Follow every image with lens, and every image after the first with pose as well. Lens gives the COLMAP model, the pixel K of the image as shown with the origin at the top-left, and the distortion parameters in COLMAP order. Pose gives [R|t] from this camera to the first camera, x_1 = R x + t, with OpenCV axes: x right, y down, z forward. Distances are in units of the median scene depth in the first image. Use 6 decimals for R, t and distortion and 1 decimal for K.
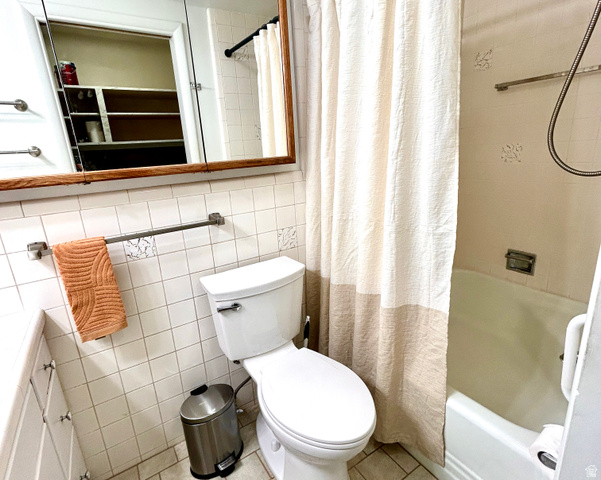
lens RADIAL K [[322.0, 0, 300.5], [0, 322.0, 237.2], [0, 0, 1]] dist [-0.005952, 0.003258]
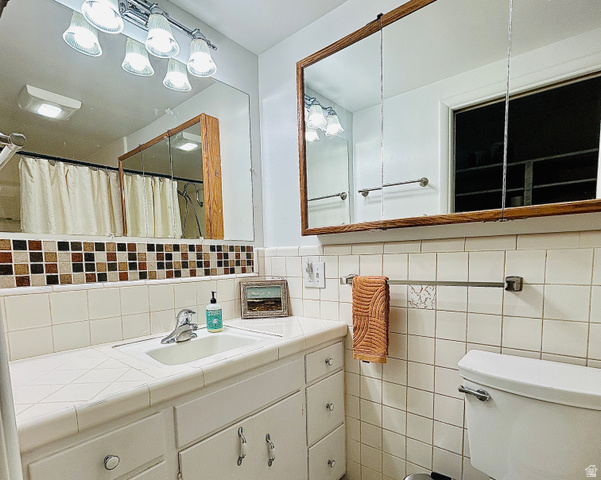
lens RADIAL K [[322.0, 0, 300.6], [0, 322.0, 289.7], [0, 0, 1]] dist [-0.005952, 0.003258]
pose [[0.297447, 0.146497, -0.943432, 0.312892], [-0.250384, 0.965540, 0.070989, 0.030225], [0.921321, 0.215105, 0.323878, 0.290611]]
